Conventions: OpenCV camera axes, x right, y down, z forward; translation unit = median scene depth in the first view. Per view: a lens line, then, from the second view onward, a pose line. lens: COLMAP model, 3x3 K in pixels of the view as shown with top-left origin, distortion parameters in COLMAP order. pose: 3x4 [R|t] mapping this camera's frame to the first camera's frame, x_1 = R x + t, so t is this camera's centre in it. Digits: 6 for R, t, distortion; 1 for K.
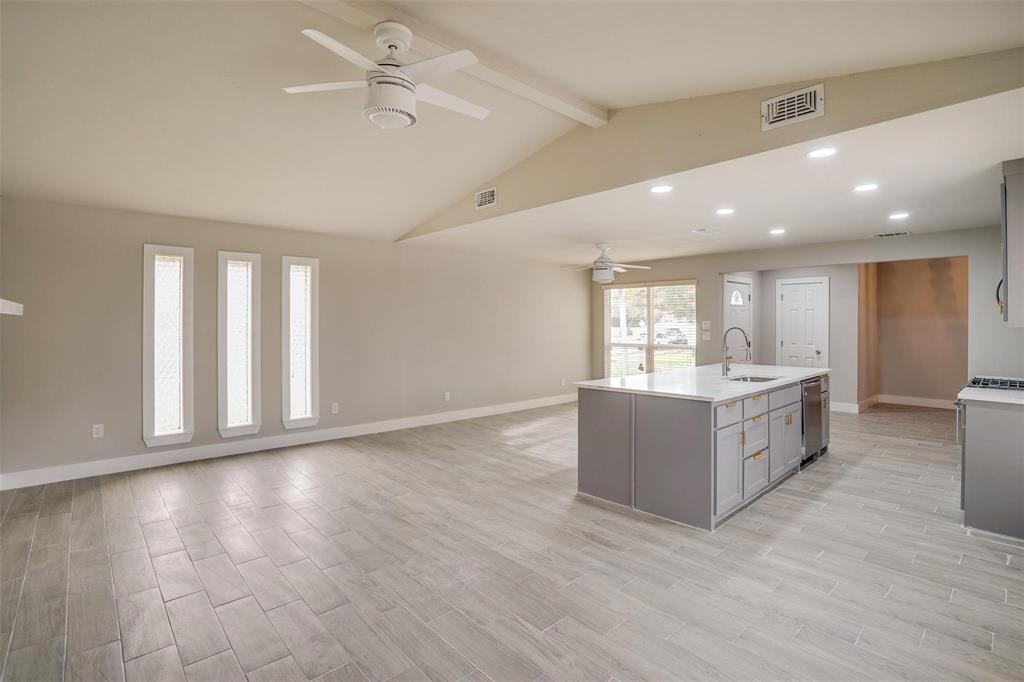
lens RADIAL K [[486.4, 0, 516.8], [0, 486.4, 320.7], [0, 0, 1]] dist [-0.040581, 0.010729]
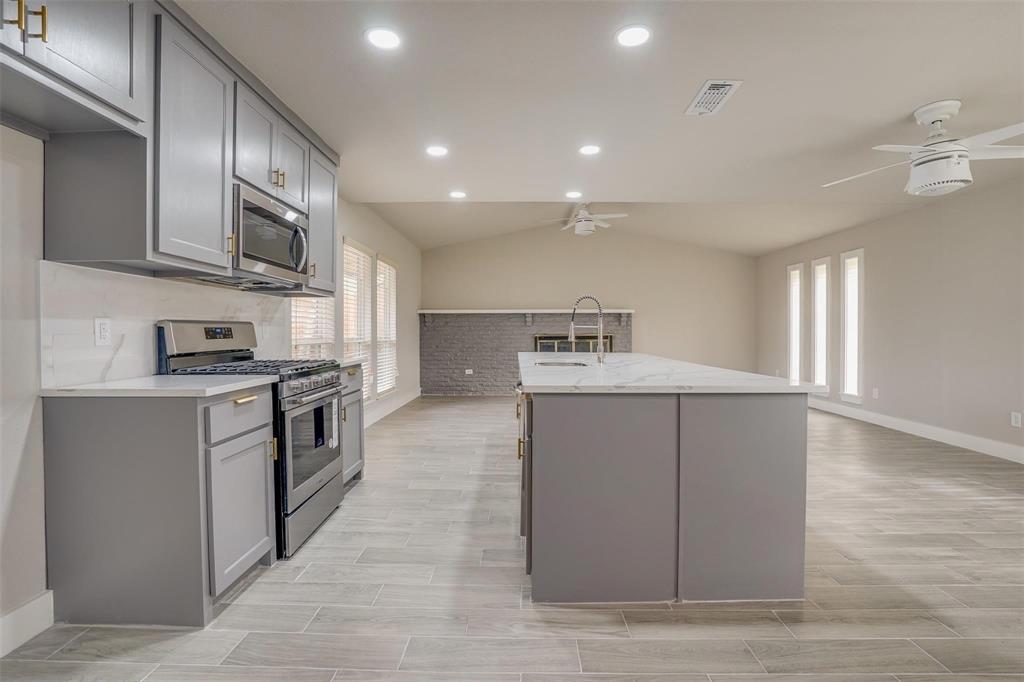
lens RADIAL K [[486.4, 0, 509.0], [0, 486.4, 332.5], [0, 0, 1]] dist [-0.040581, 0.010729]
pose [[-0.698792, 0.000482, -0.715325, 1.058946], [0.003296, 0.999991, -0.002546, 0.069670], [0.715318, -0.004137, -0.698787, 1.419780]]
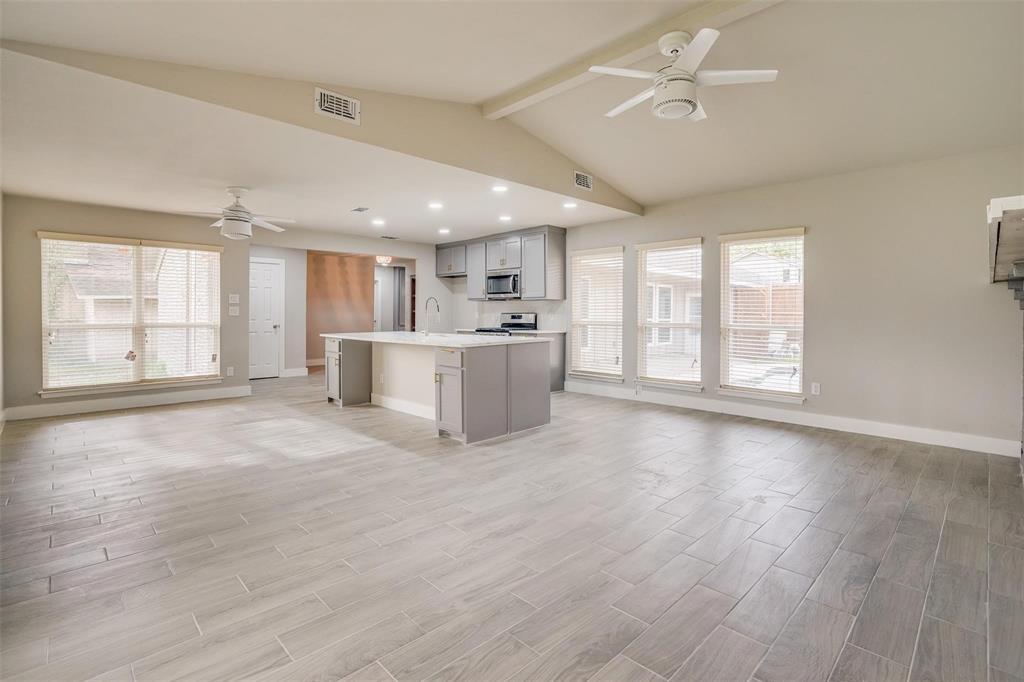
lens RADIAL K [[486.4, 0, 514.7], [0, 486.4, 317.9], [0, 0, 1]] dist [-0.040581, 0.010729]
pose [[-0.019620, -0.010916, 0.999748, -0.823785], [-0.005986, 0.999924, 0.010800, 0.051726], [-0.999790, -0.005773, -0.019683, 0.799276]]
